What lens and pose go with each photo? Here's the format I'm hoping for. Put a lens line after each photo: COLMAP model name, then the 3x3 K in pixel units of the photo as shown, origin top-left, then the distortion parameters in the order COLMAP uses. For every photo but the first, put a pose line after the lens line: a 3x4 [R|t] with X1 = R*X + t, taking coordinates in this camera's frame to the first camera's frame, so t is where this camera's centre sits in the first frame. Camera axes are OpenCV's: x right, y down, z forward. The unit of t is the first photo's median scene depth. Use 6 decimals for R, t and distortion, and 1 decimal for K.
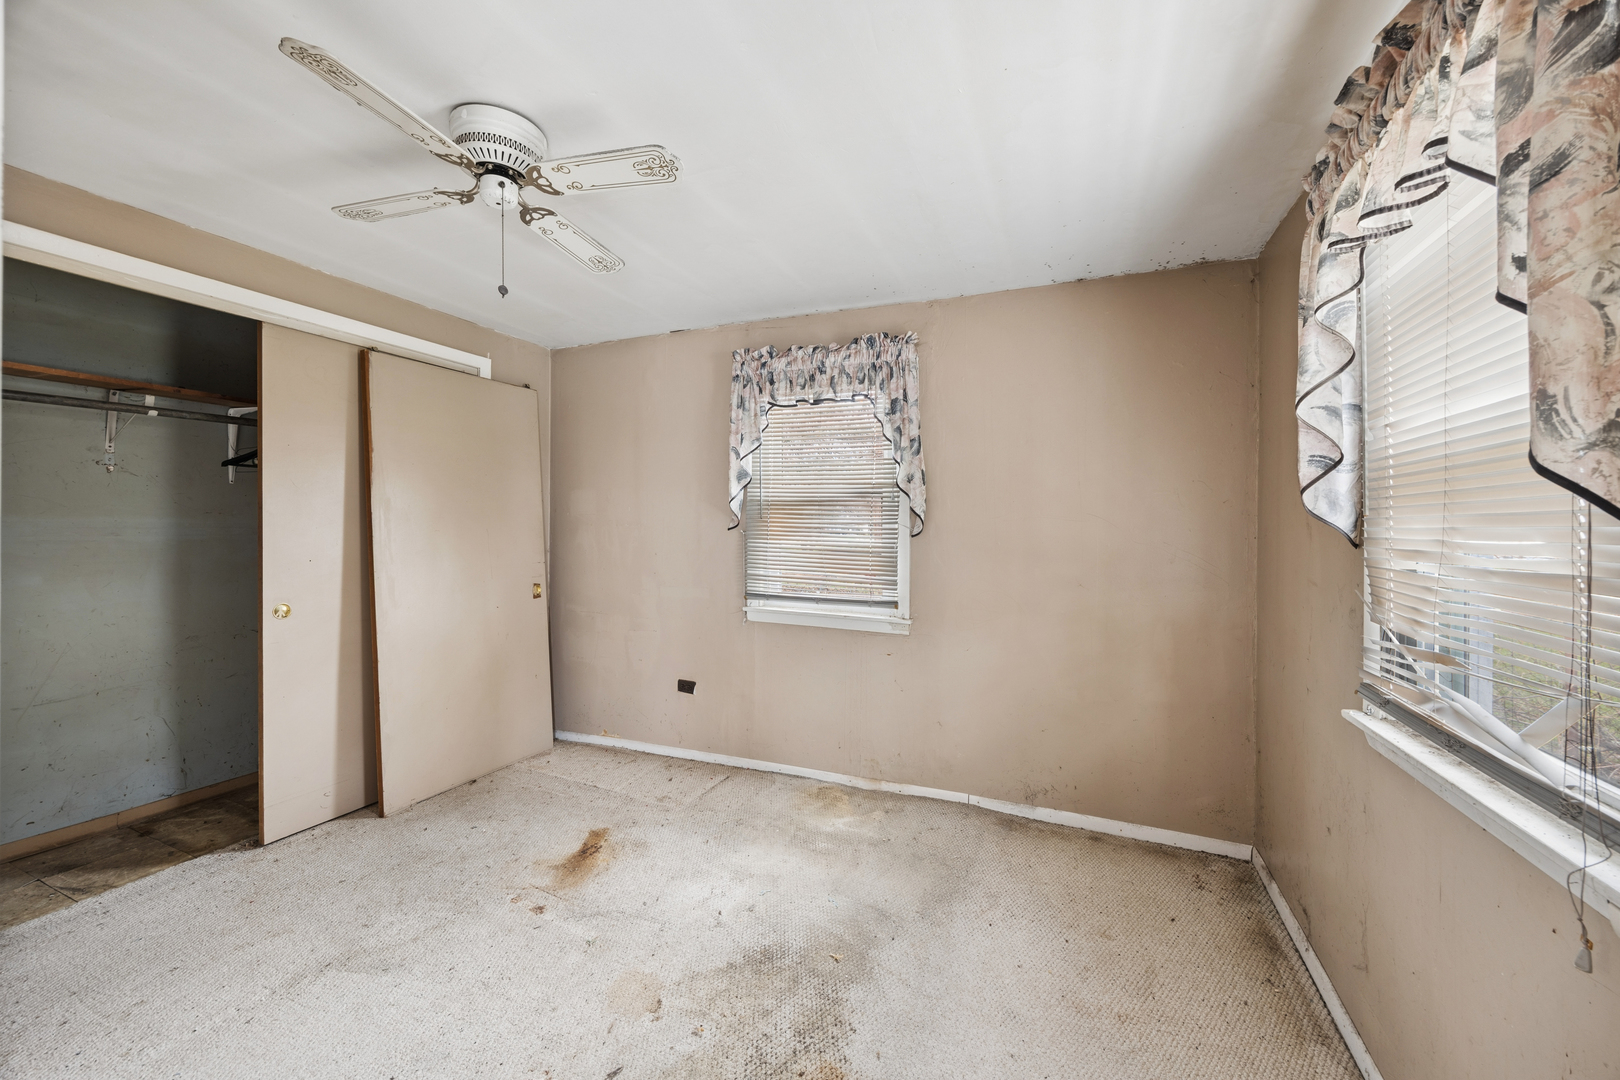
lens RADIAL K [[628.0, 0, 806.7], [0, 628.0, 529.0], [0, 0, 1]] dist [-0.001495, -0.000386]
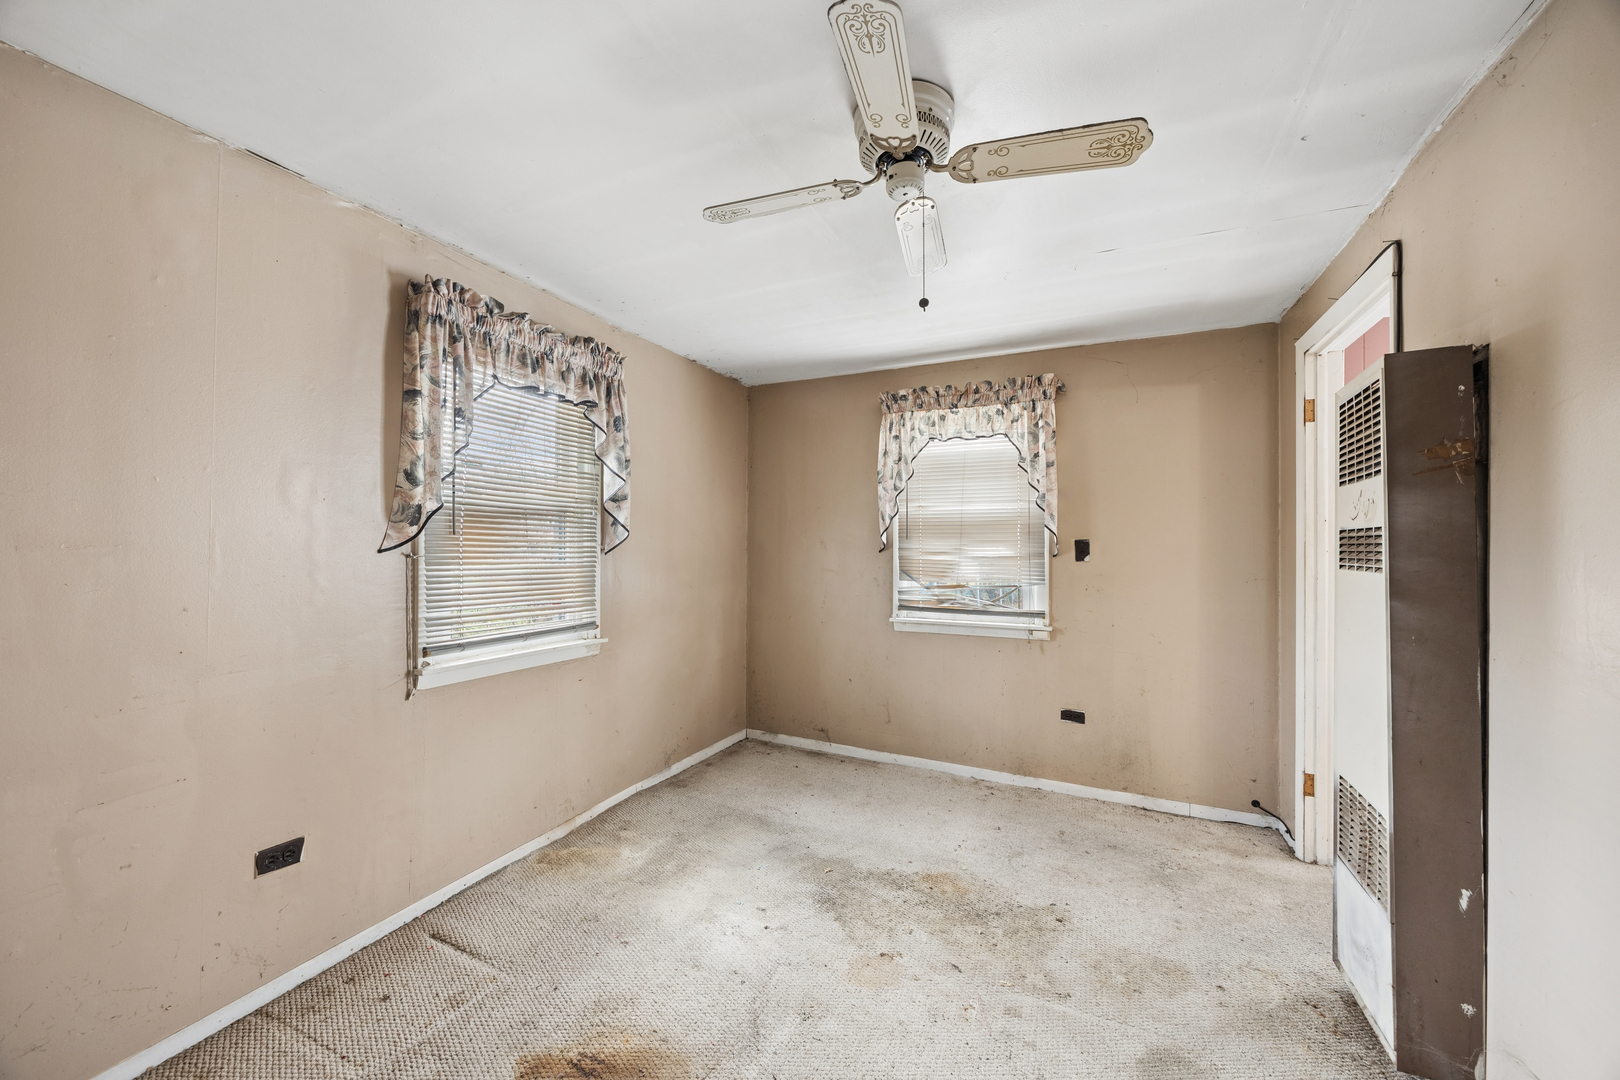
lens RADIAL K [[628.0, 0, 806.0], [0, 628.0, 542.9], [0, 0, 1]] dist [-0.001495, -0.000386]
pose [[0.023167, -0.008023, 0.999699, -0.890856], [0.001187, 0.999967, 0.007997, -0.014538], [-0.999731, 0.001001, 0.023176, 0.708606]]
